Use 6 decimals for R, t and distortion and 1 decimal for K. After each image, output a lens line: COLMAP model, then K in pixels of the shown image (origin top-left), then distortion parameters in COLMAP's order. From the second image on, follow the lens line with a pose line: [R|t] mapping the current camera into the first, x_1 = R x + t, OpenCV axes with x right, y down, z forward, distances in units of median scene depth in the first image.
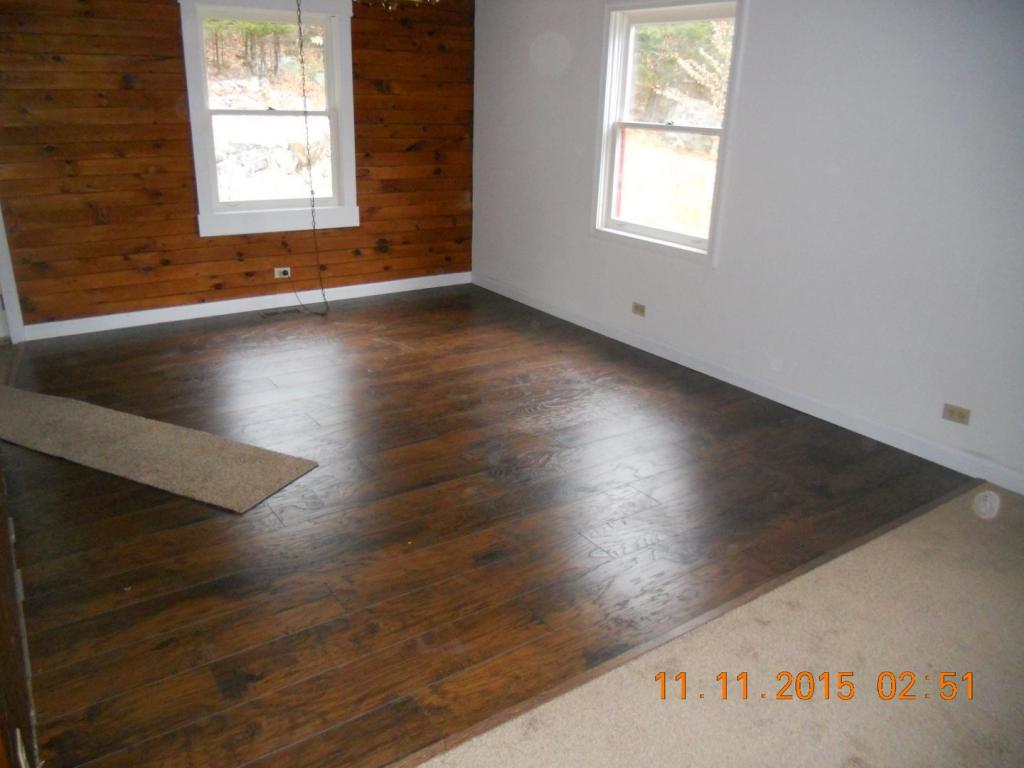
lens RADIAL K [[785.1, 0, 512.0], [0, 785.1, 384.0], [0, 0, 1]] dist [-0.004117, 0.000190]
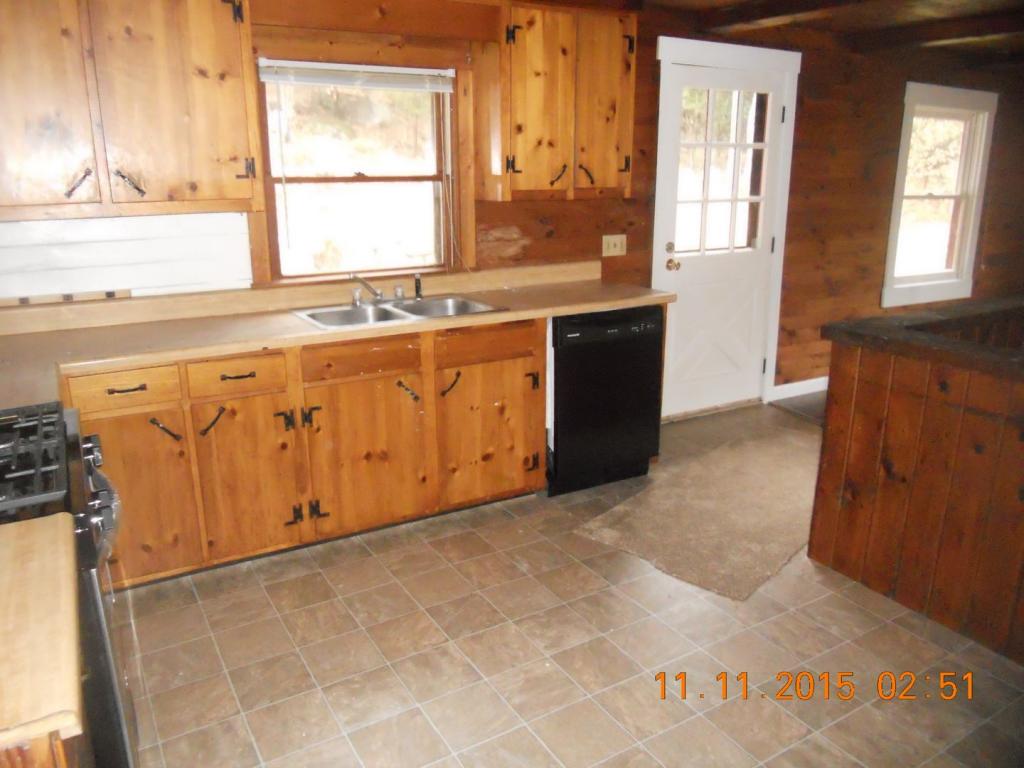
lens RADIAL K [[785.1, 0, 512.0], [0, 785.1, 384.0], [0, 0, 1]] dist [-0.004117, 0.000190]
pose [[0.999021, 0.008832, -0.043341, -0.883675], [-0.012053, 0.997139, -0.074627, 0.007232], [0.042558, 0.075077, 0.996269, -0.109832]]
